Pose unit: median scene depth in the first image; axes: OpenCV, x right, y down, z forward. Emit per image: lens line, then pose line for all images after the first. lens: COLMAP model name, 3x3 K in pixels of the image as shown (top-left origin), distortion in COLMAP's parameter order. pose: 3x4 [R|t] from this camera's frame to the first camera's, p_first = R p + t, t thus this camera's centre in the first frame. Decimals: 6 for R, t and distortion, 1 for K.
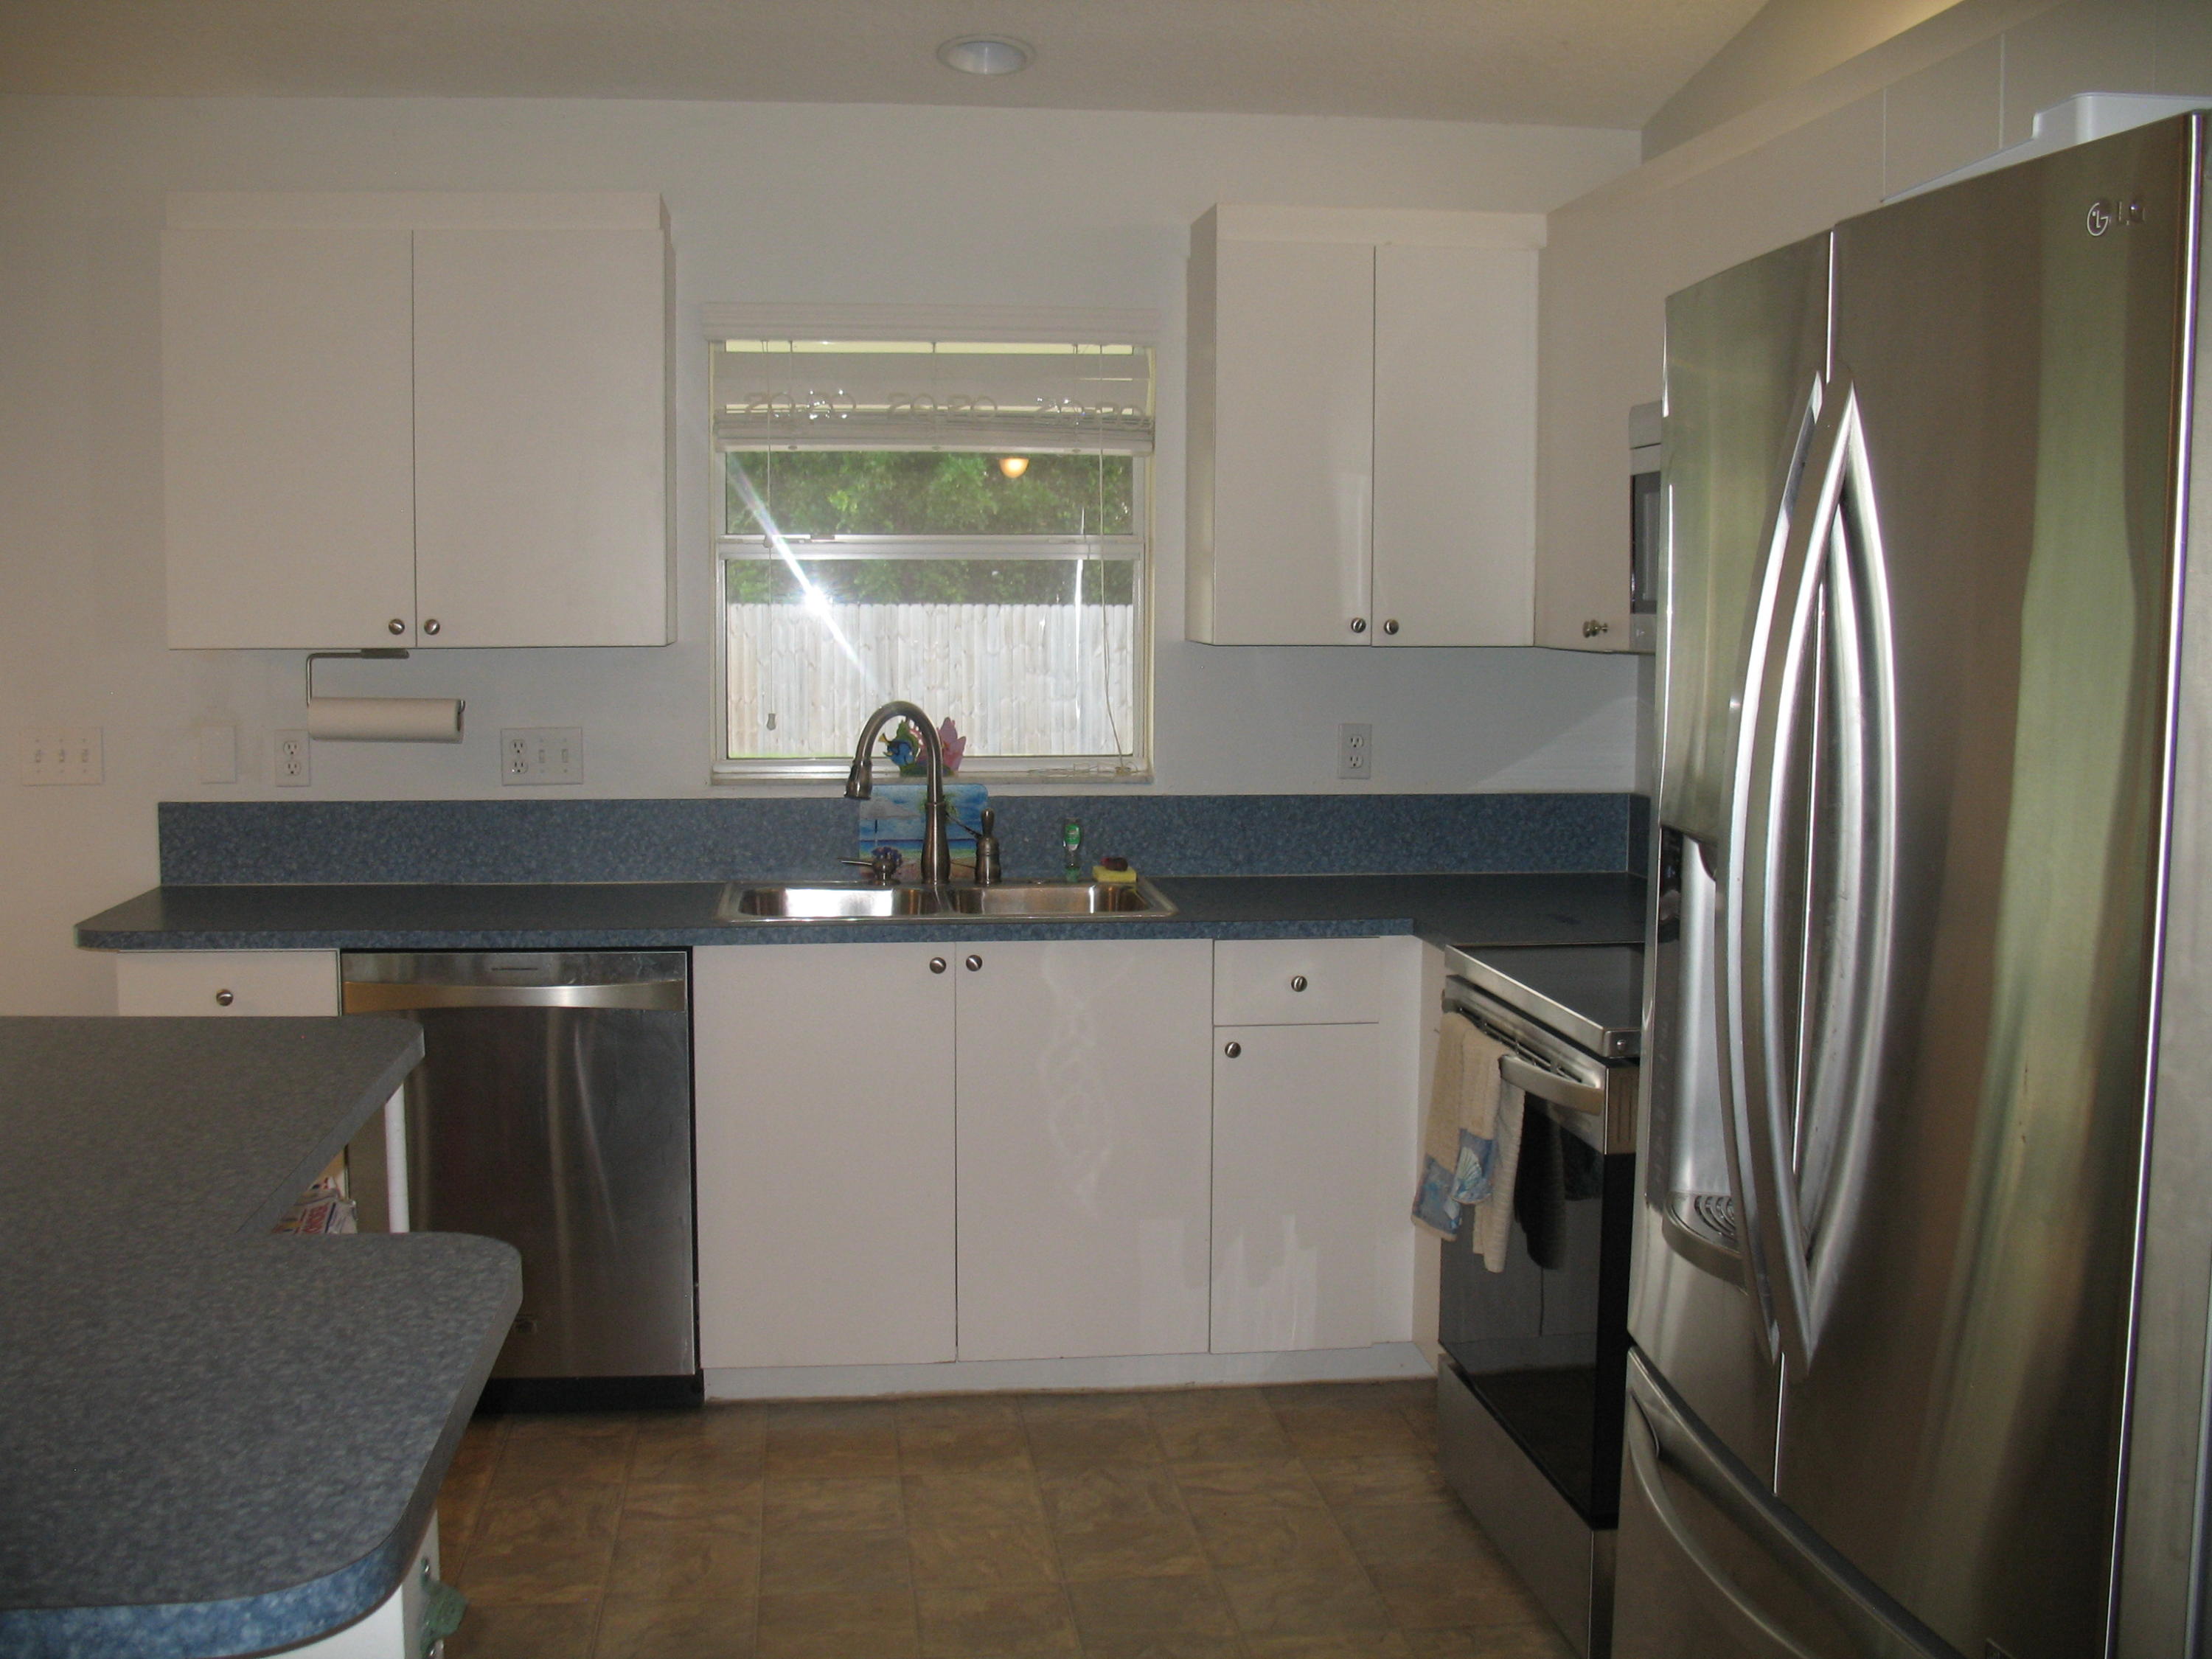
lens RADIAL K [[2282.4, 0, 1106.0], [0, 2282.4, 829.5], [0, 0, 1]] dist [-0.191389, 0.195809]
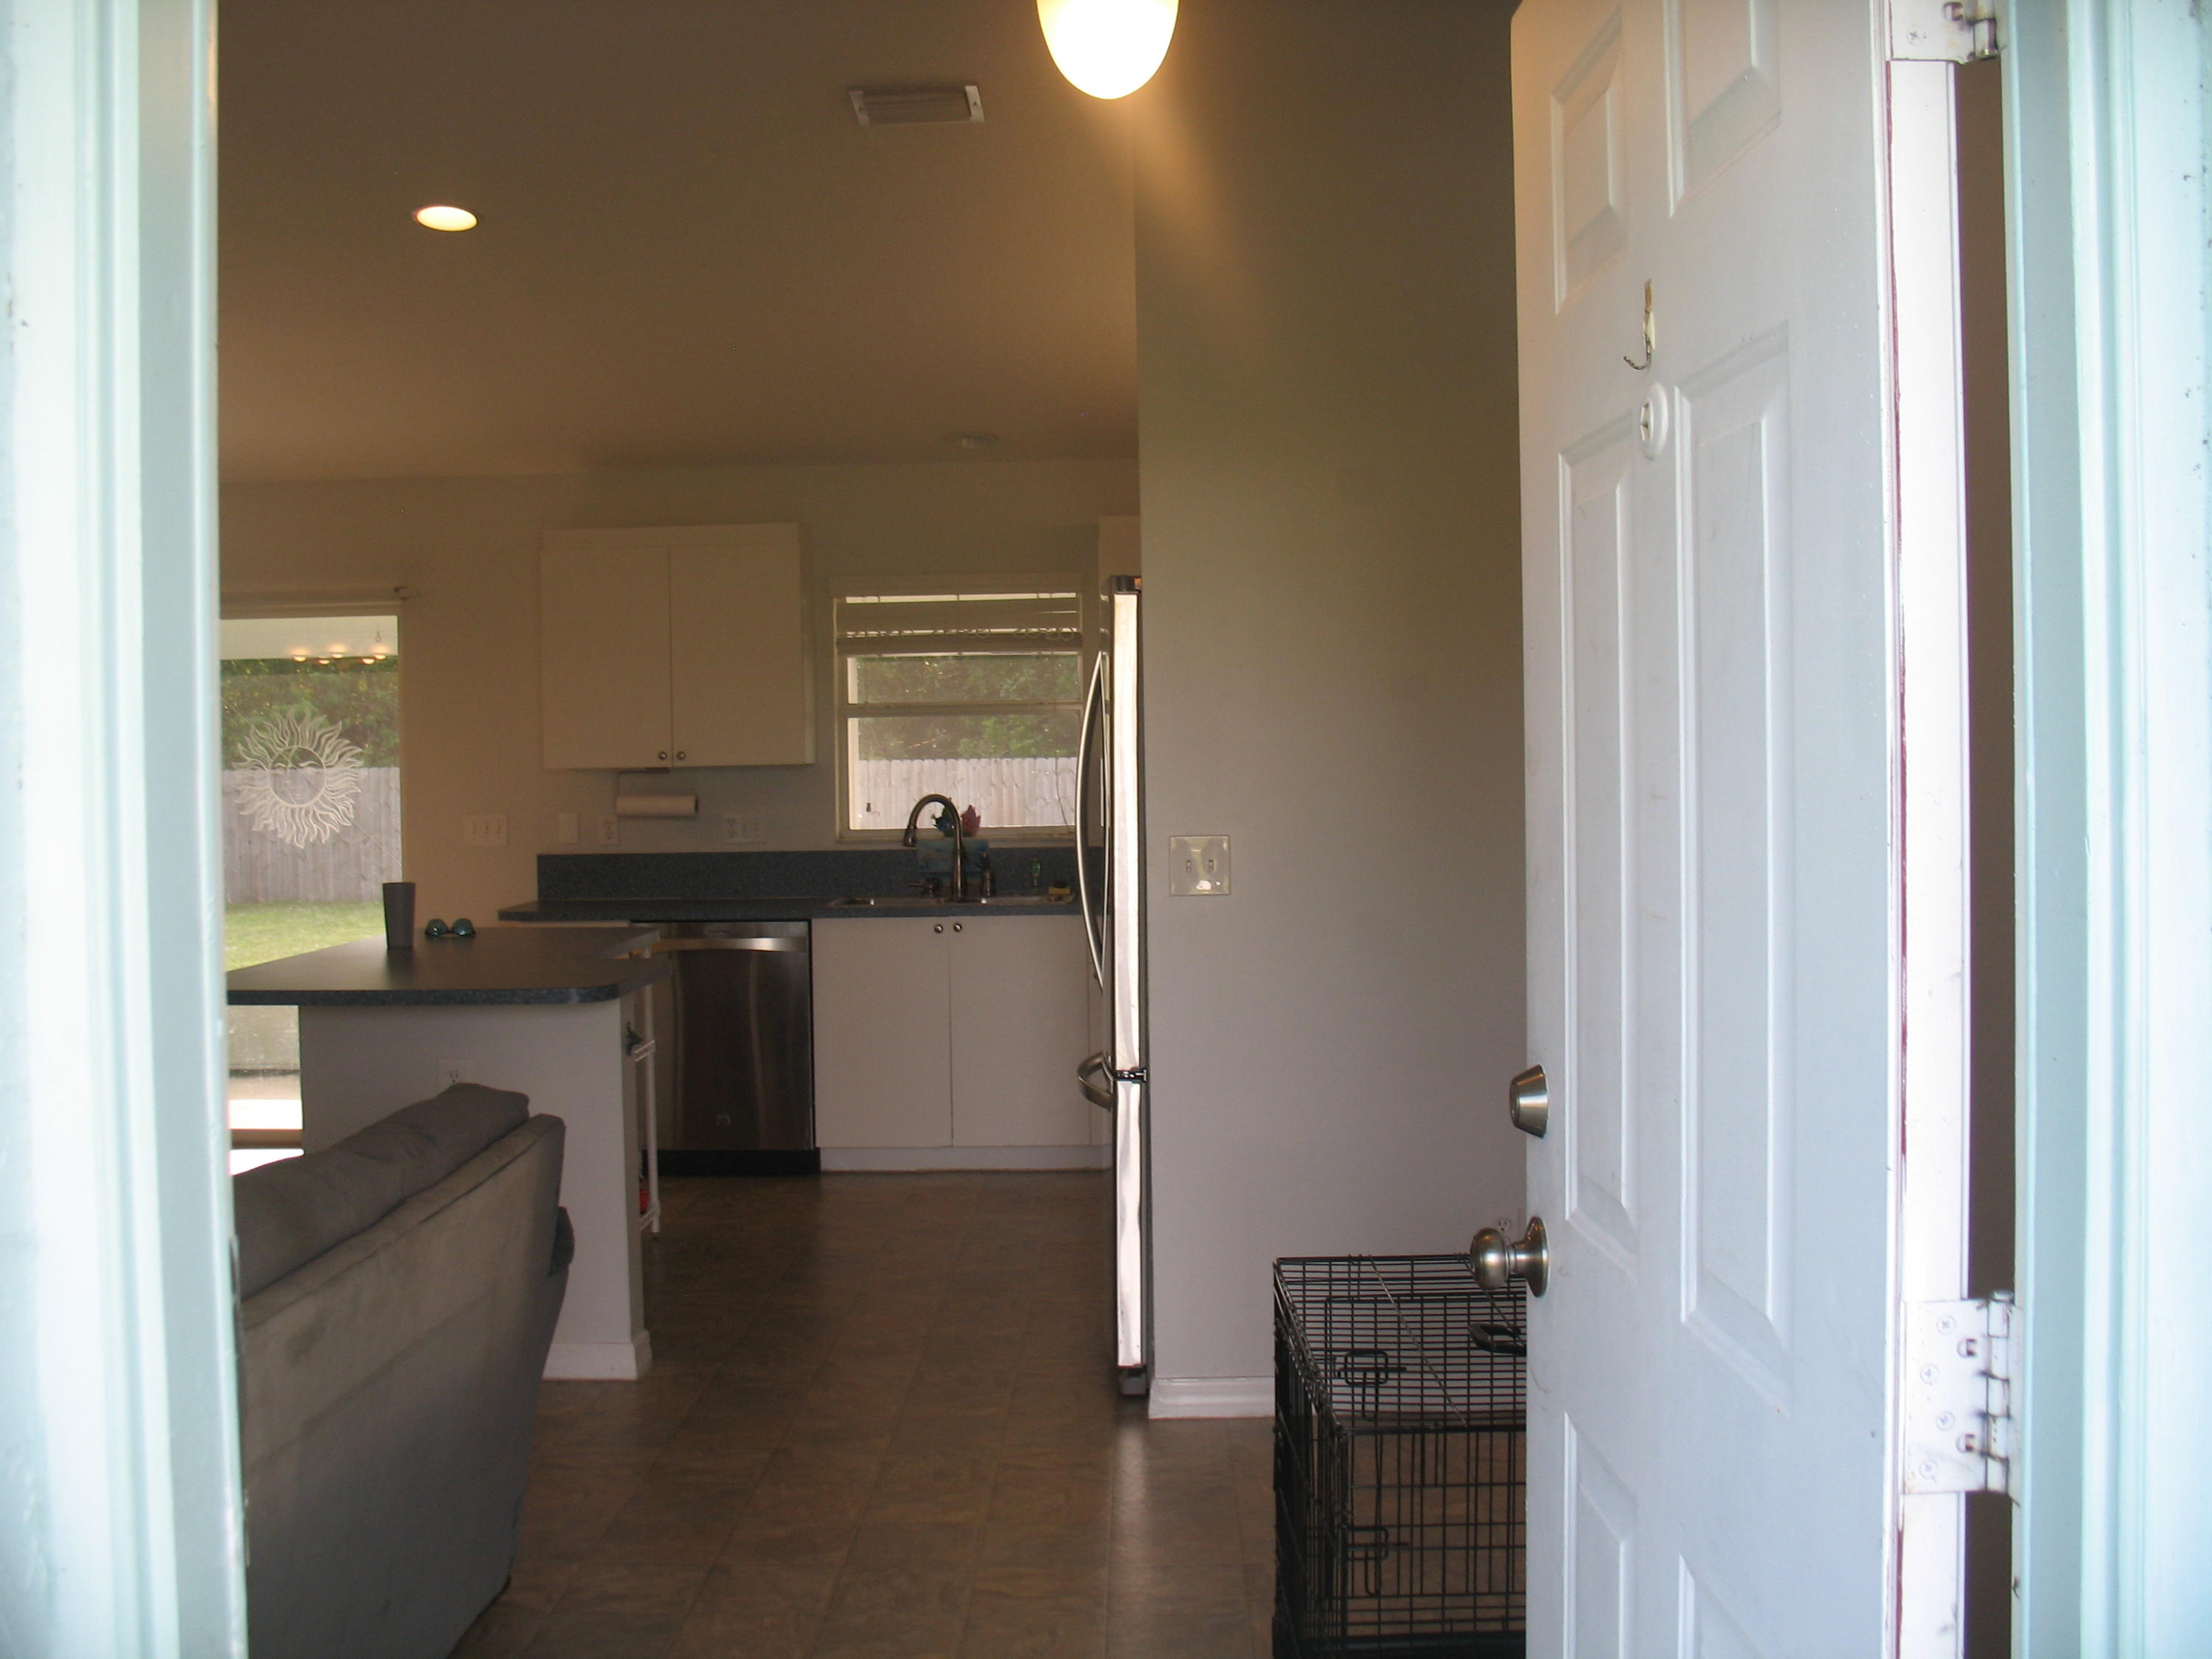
lens RADIAL K [[2282.4, 0, 1106.0], [0, 2282.4, 829.5], [0, 0, 1]] dist [-0.191389, 0.195809]
pose [[0.989154, -0.016148, -0.145989, 0.302465], [0.005247, 0.997189, -0.074749, 0.106235], [0.146786, 0.073172, 0.986458, -0.753953]]
